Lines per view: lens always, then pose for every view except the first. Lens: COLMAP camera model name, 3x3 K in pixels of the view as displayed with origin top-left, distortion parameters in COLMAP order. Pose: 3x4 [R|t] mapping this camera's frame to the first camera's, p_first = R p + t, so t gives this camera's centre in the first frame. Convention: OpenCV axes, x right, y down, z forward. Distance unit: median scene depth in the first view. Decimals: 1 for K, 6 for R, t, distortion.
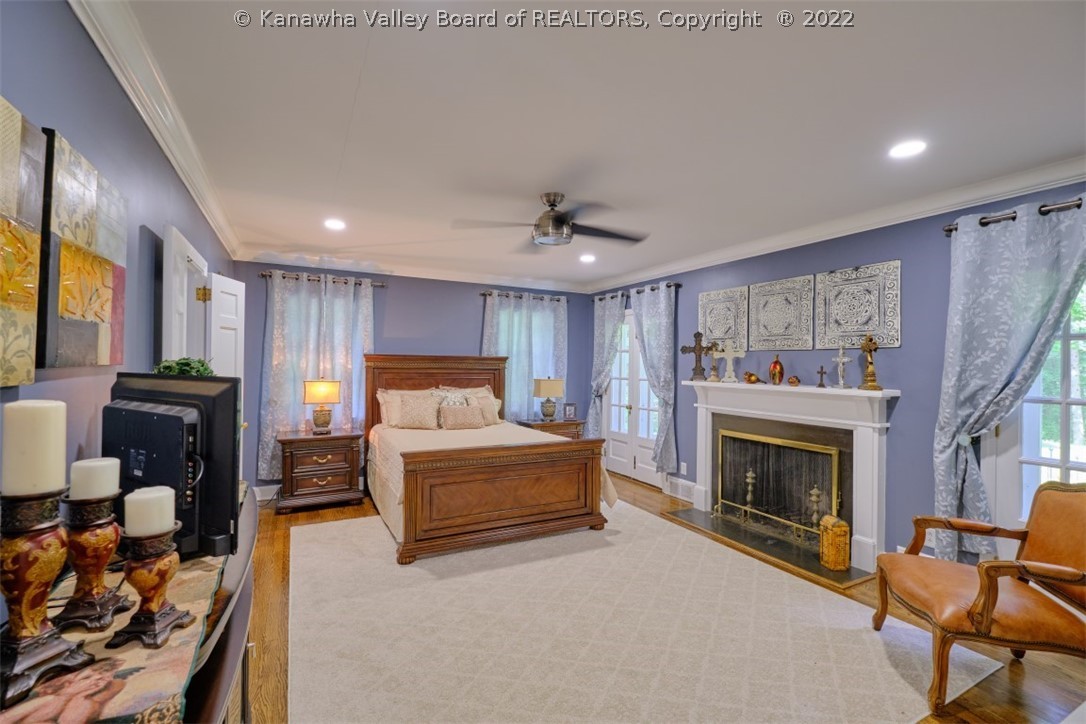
lens RADIAL K [[476.5, 0, 545.4], [0, 476.5, 361.6], [0, 0, 1]] dist [-0.004691, -0.000267]
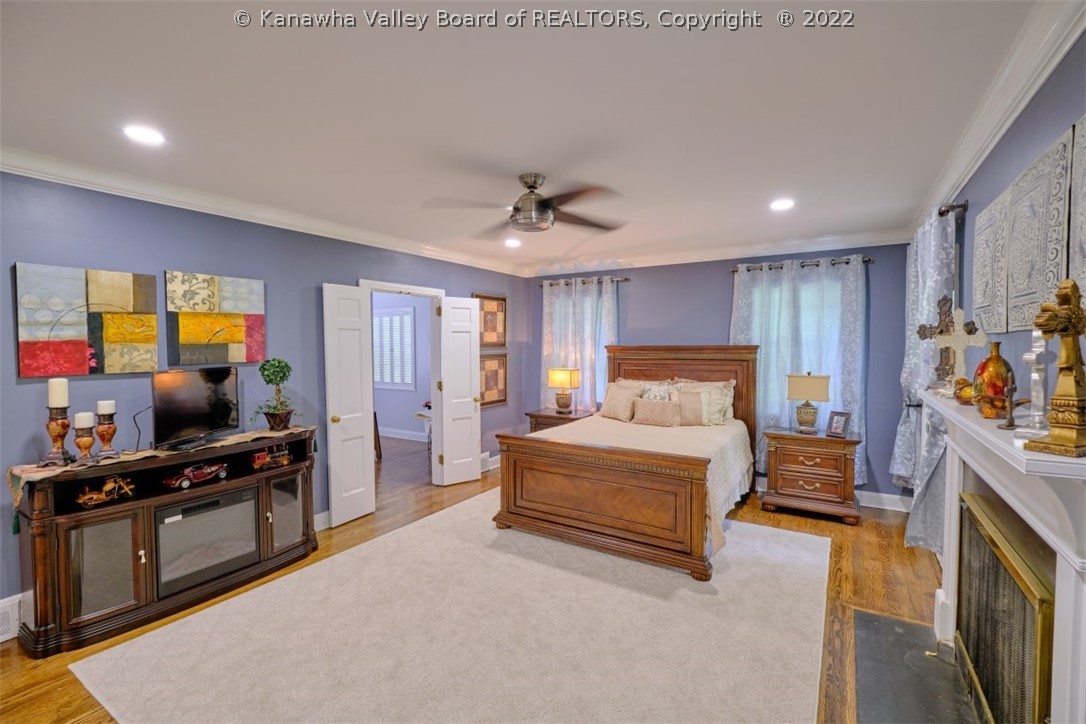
lens RADIAL K [[476.5, 0, 546.4], [0, 476.5, 359.3], [0, 0, 1]] dist [-0.004691, -0.000267]
pose [[0.506817, 0.010713, -0.861987, 0.495013], [0.010150, 0.999779, 0.018393, -0.006035], [0.861994, -0.018071, 0.506596, 0.333190]]
